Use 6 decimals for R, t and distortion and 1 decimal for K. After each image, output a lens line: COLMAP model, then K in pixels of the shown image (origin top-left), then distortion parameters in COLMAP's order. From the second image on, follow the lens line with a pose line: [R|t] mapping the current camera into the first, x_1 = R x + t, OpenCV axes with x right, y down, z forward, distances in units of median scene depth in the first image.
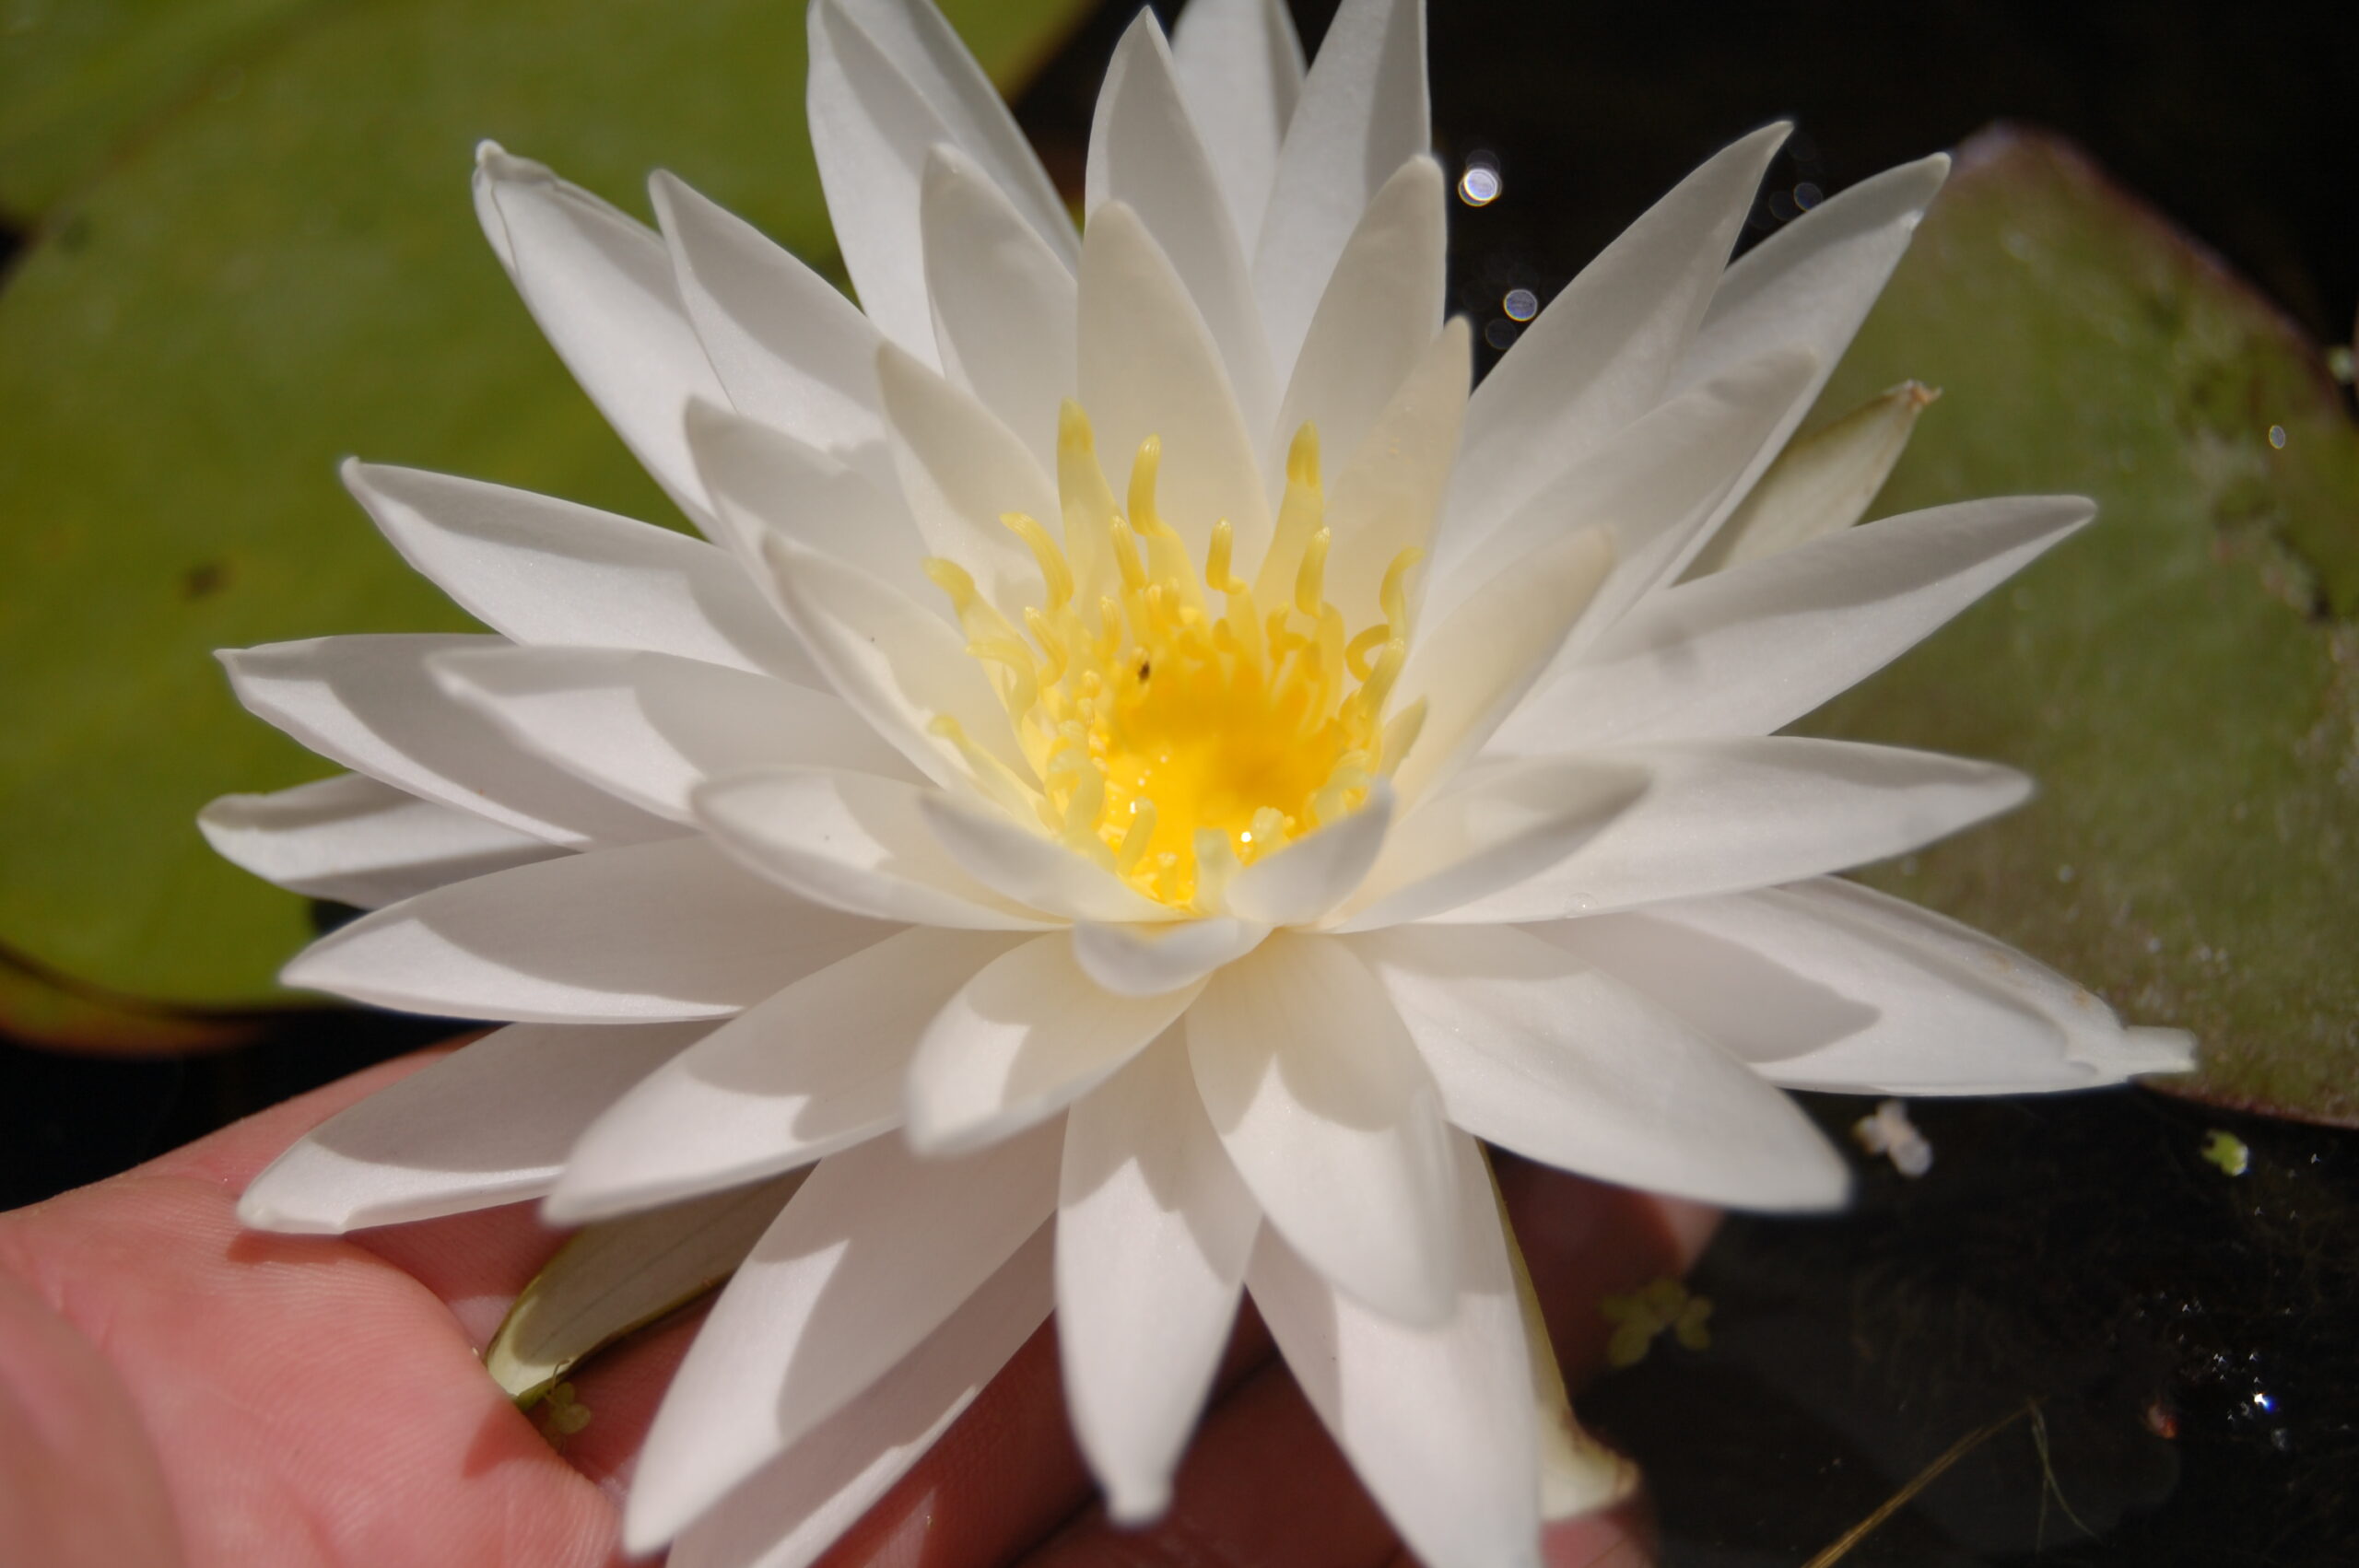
lens RADIAL K [[4293.8, 0, 1192.5], [0, 4293.8, 766.1], [0, 0, 1]] dist [0.018131, 0.000000]
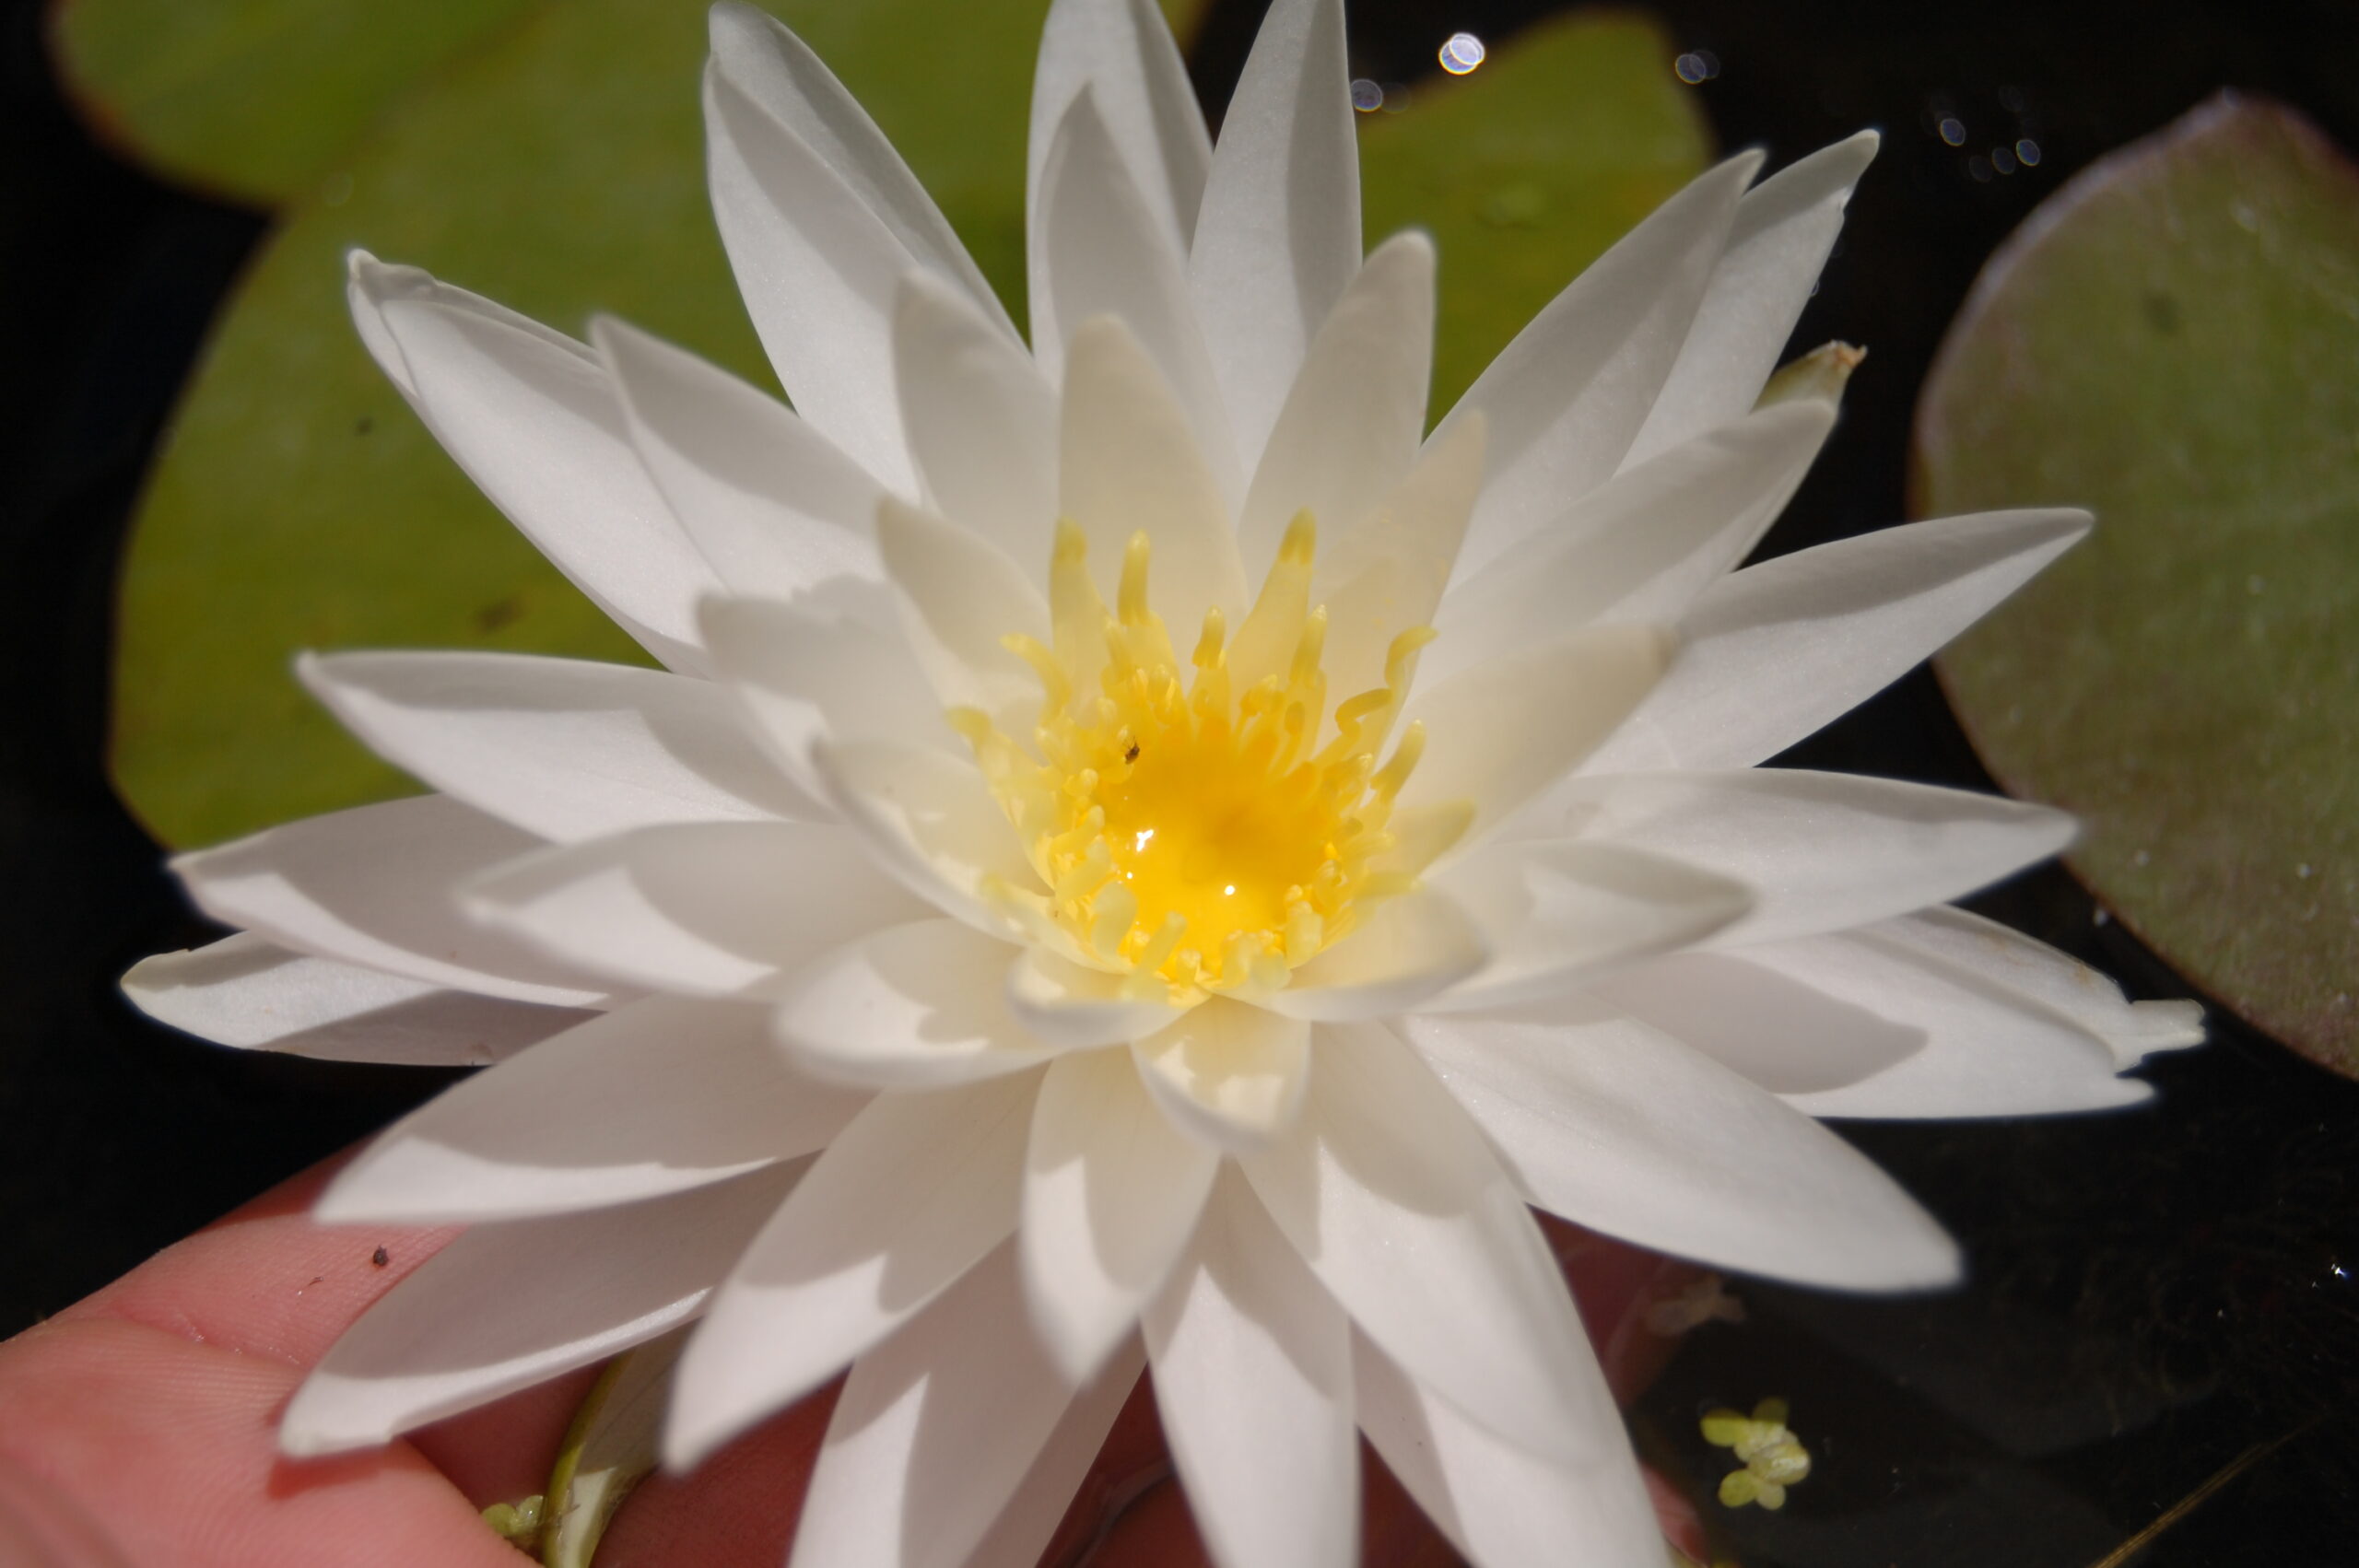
lens RADIAL K [[4293.8, 0, 1163.7], [0, 4293.8, 794.8], [0, 0, 1]] dist [0.018131, 0.000000]
pose [[0.983727, -0.116799, 0.136527, -0.140489], [0.095445, 0.983502, 0.153666, -0.164344], [-0.152223, -0.138135, 0.978645, 0.047358]]
